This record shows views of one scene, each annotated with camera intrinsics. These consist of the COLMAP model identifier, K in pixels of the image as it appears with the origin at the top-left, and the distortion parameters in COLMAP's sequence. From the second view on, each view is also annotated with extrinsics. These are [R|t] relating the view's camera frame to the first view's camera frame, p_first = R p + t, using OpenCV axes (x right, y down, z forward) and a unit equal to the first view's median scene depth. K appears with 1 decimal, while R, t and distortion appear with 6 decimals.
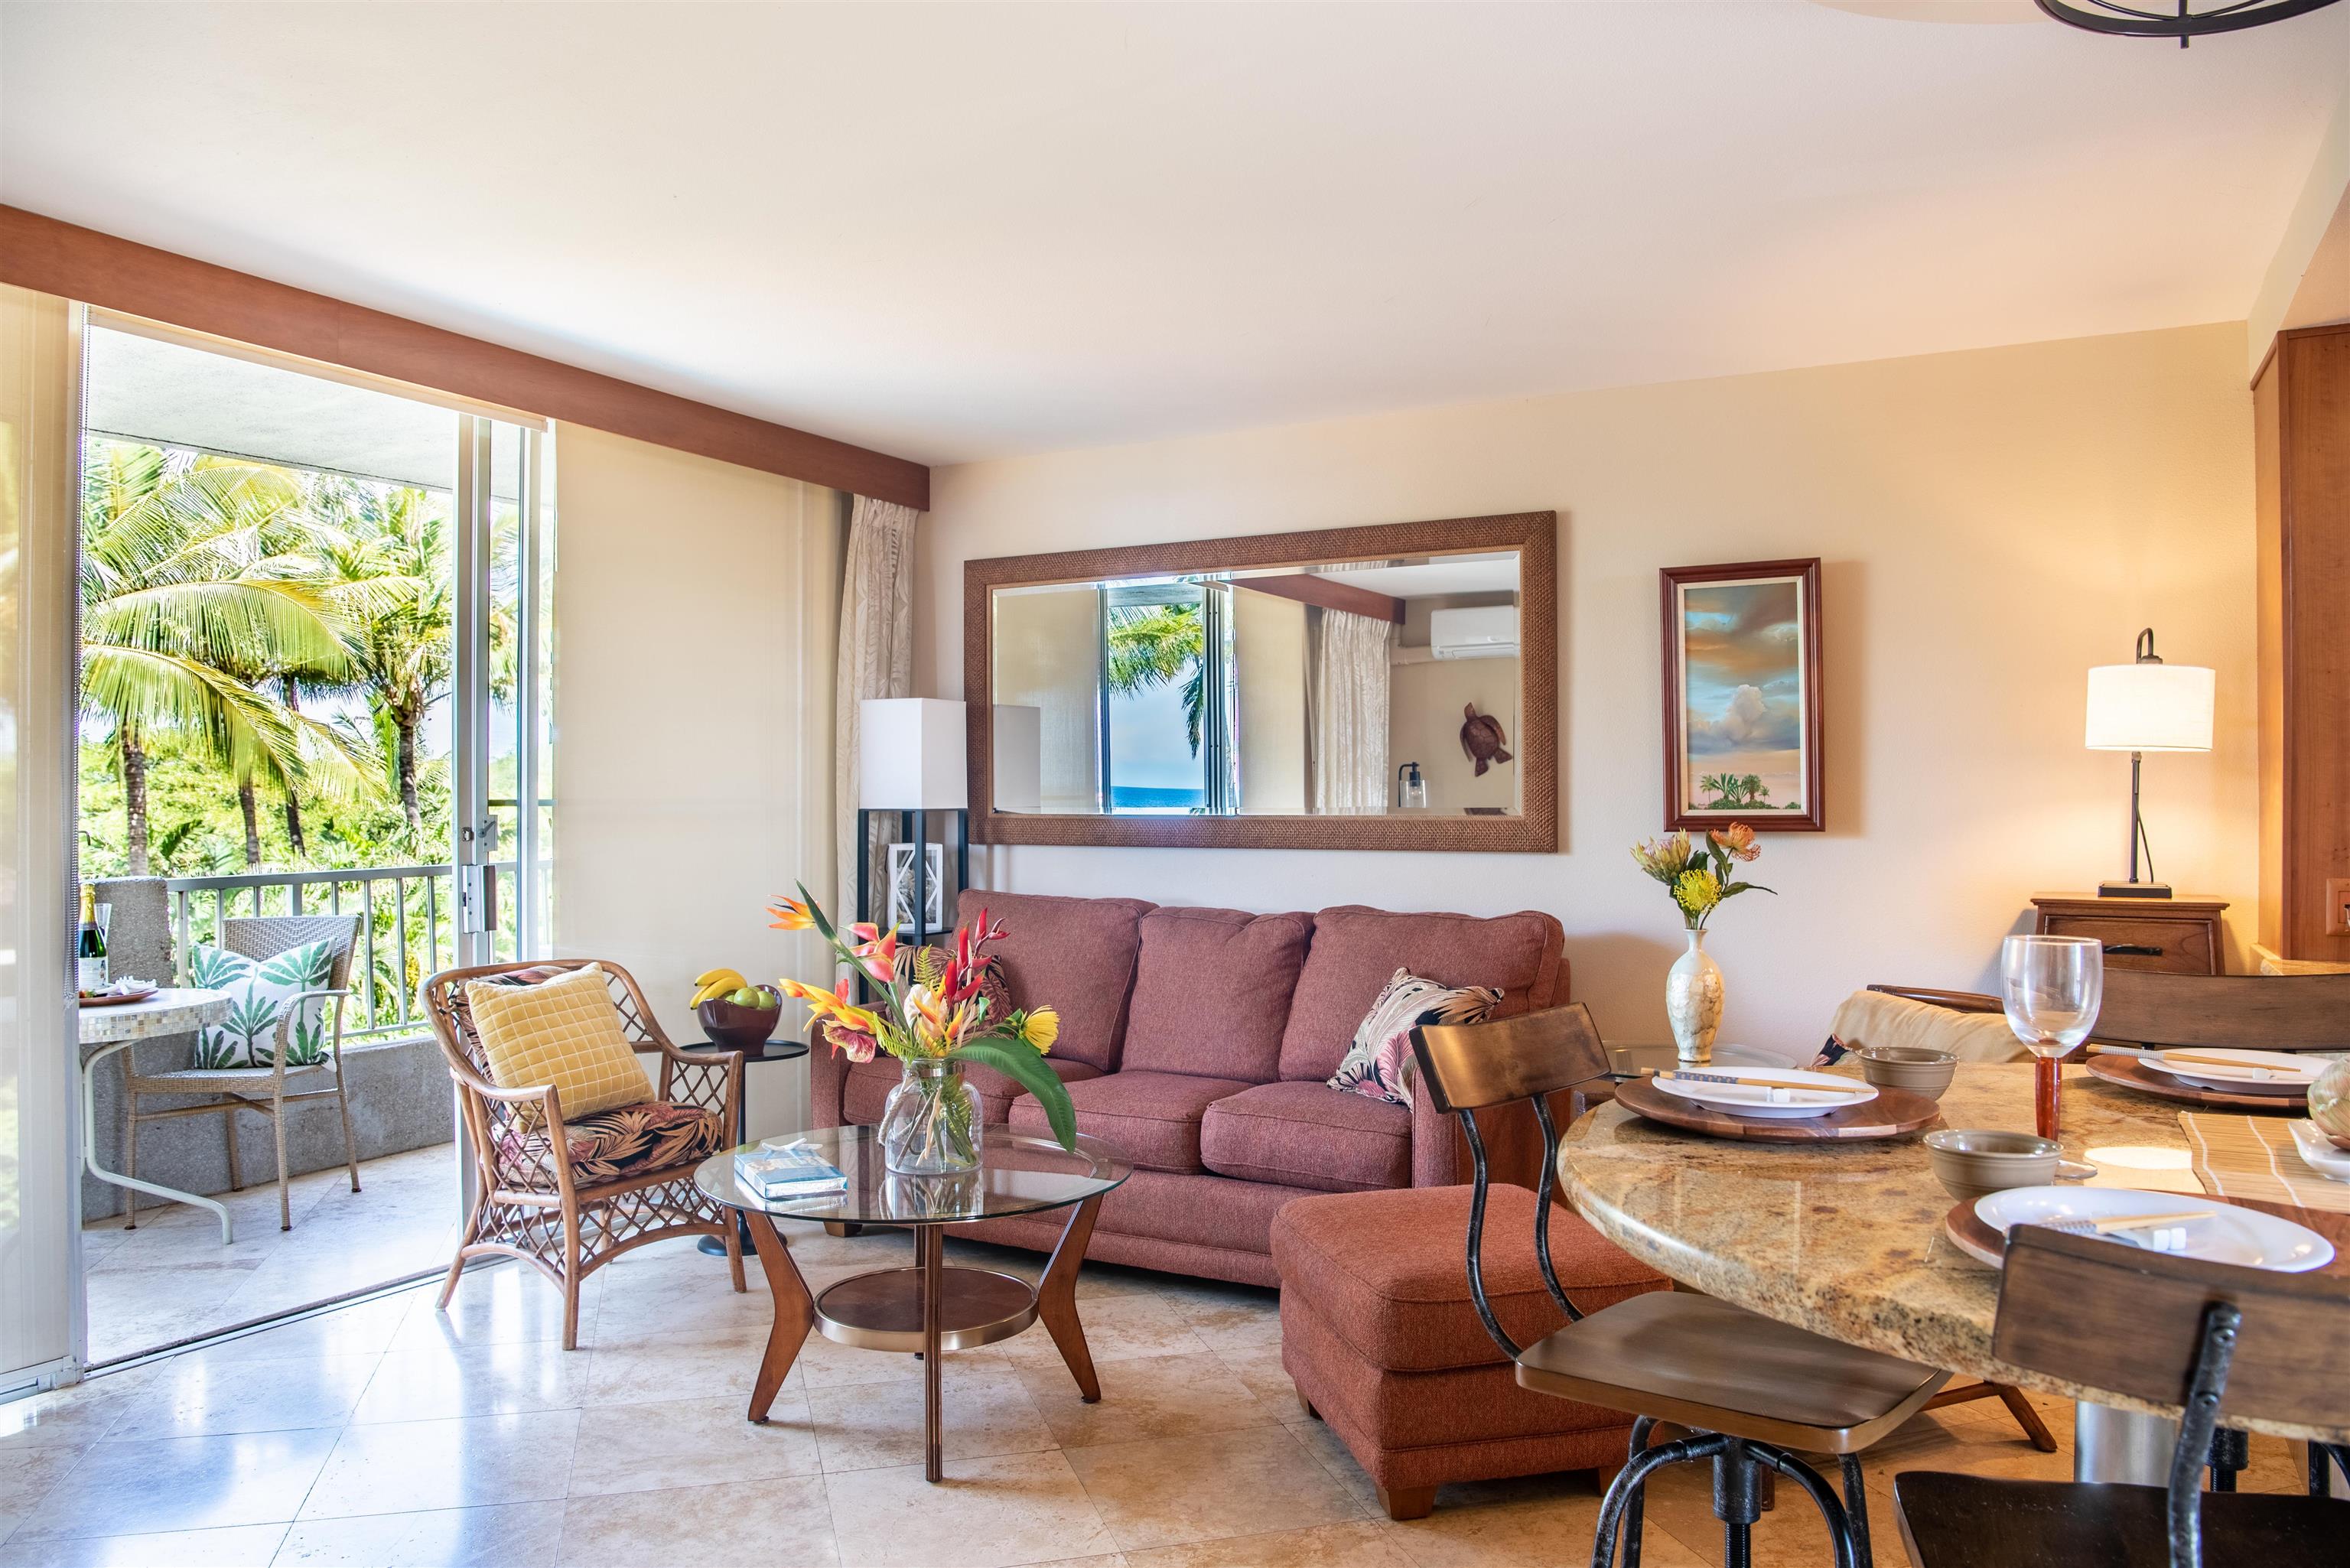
lens RADIAL K [[1647.6, 0, 1171.4], [0, 1647.6, 794.3], [0, 0, 1]] dist [-0.063123, 0.010982]
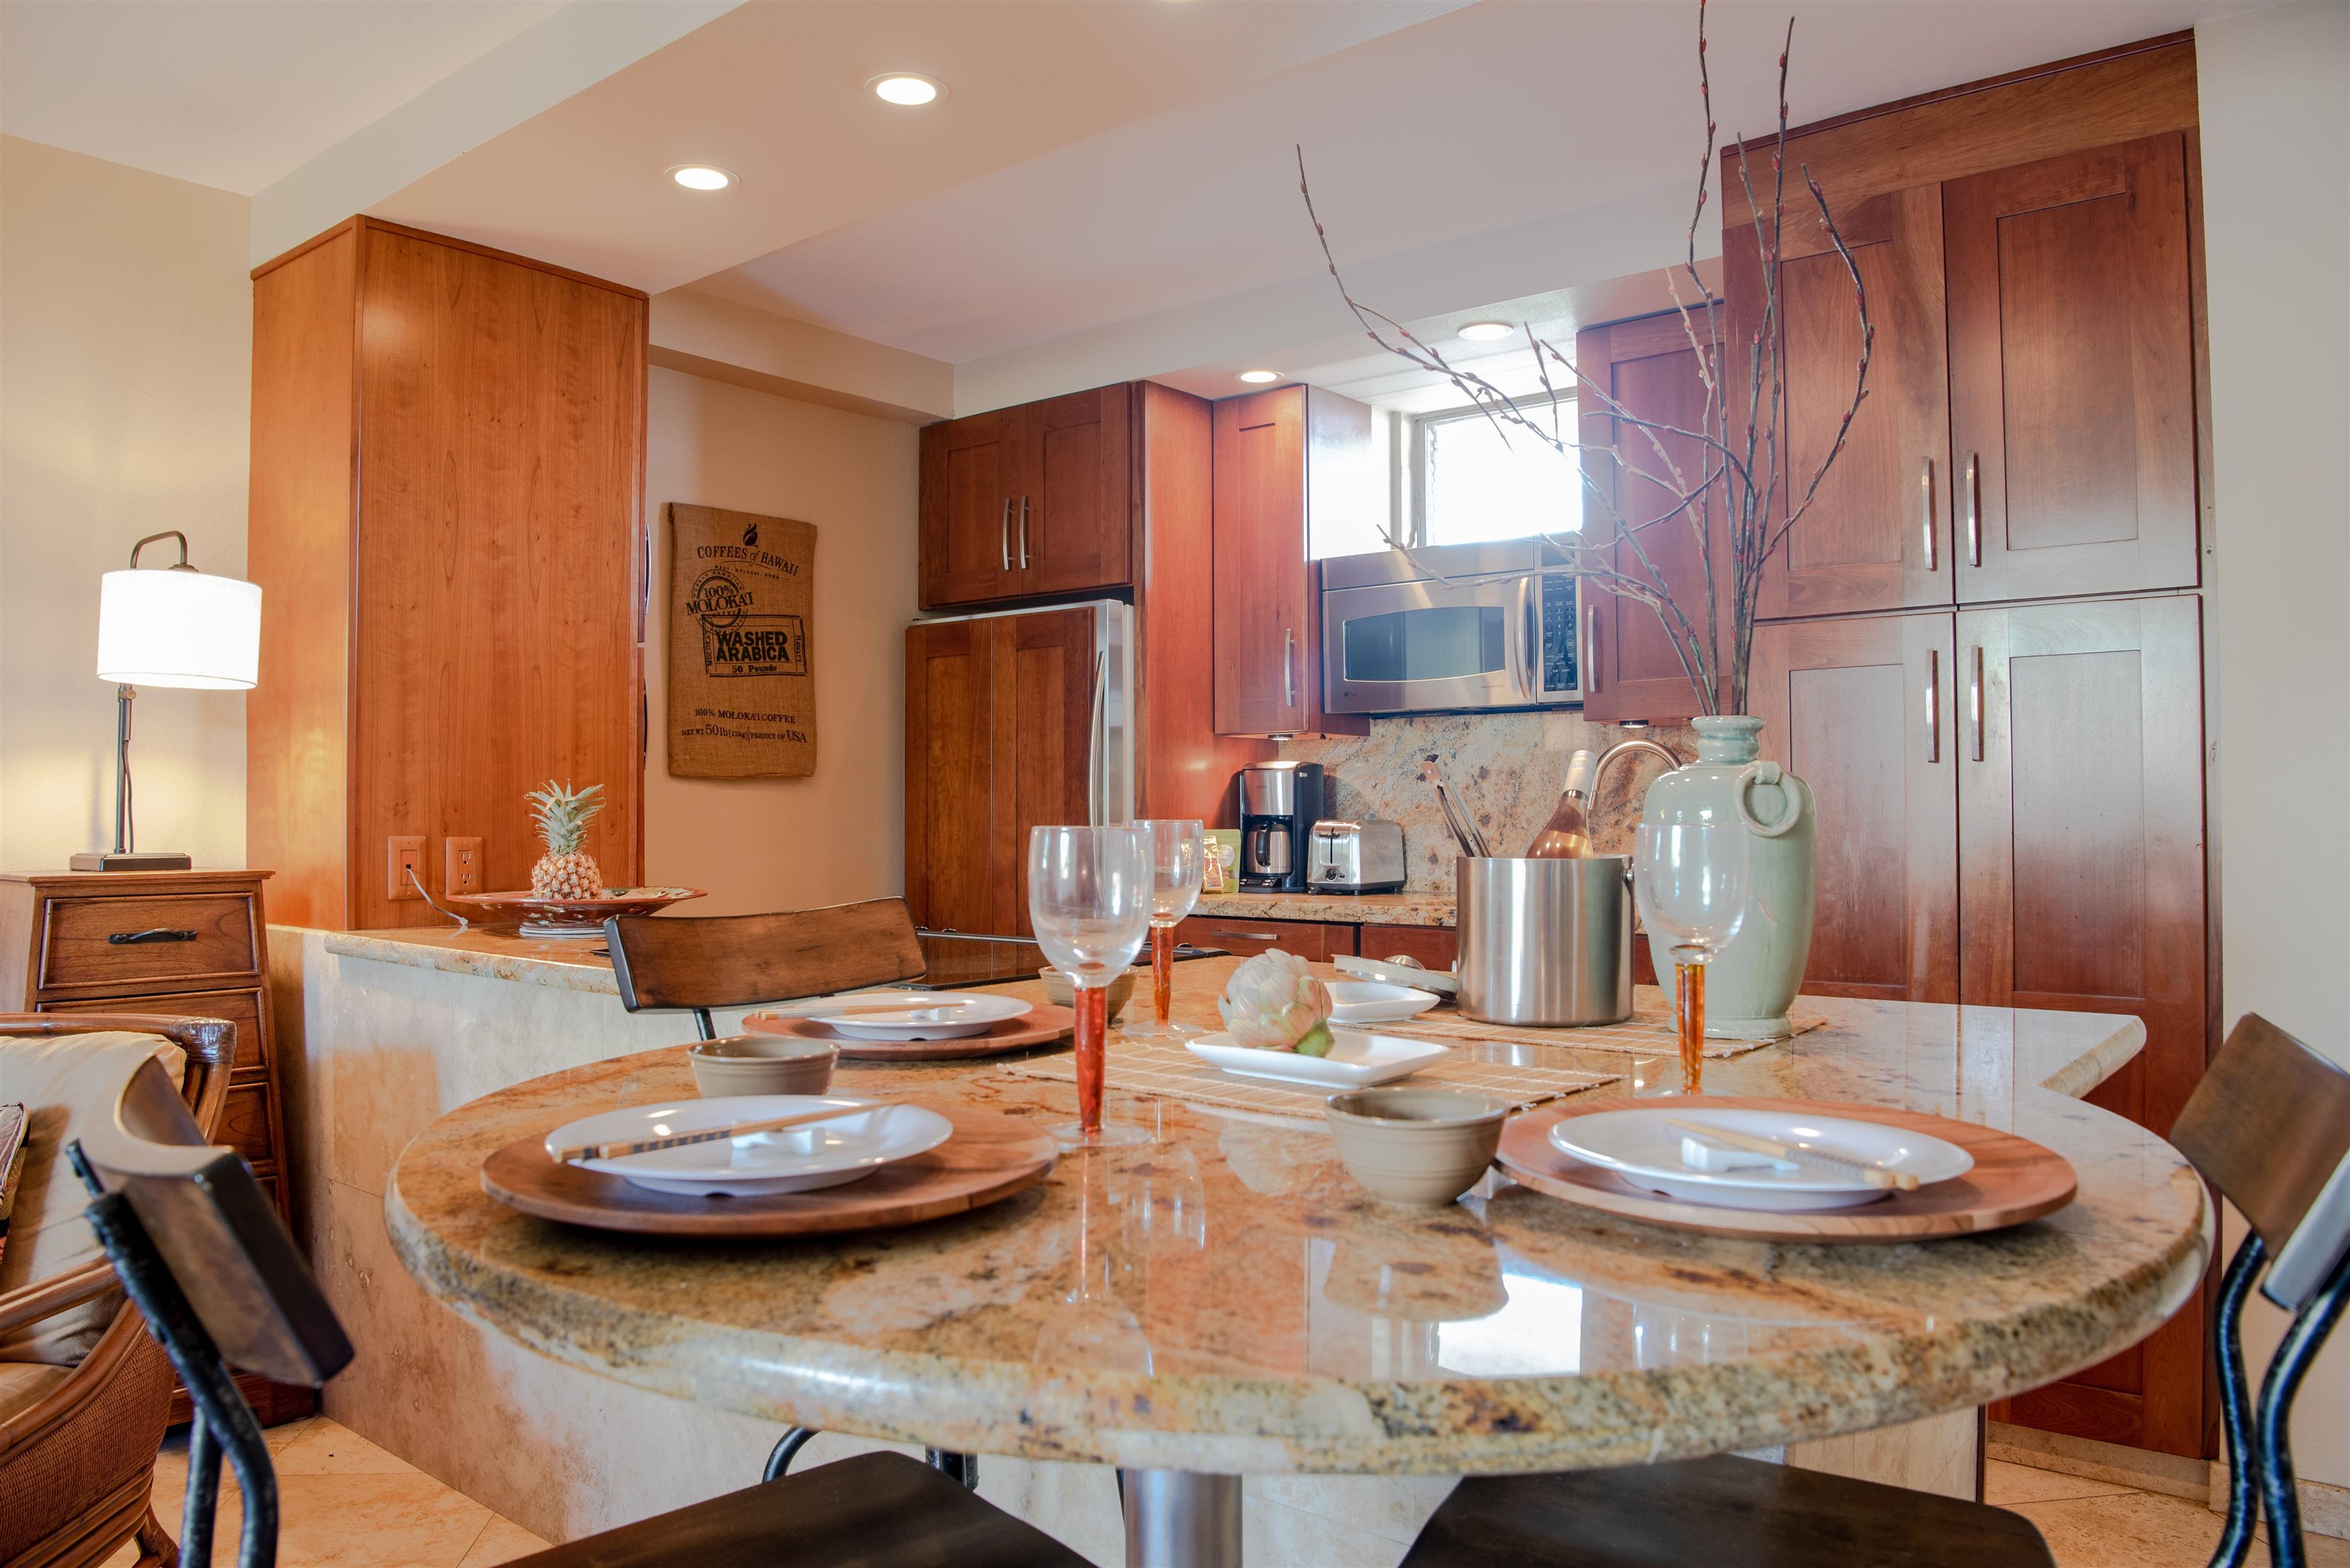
lens RADIAL K [[1624.9, 0, 1167.0], [0, 1624.9, 790.6], [0, 0, 1]] dist [-0.063386, 0.001796]
pose [[0.177333, 0.011685, 0.984082, -0.059746], [0.000118, 0.999929, -0.011894, 0.028078], [-0.984151, 0.002226, 0.177319, 0.307461]]
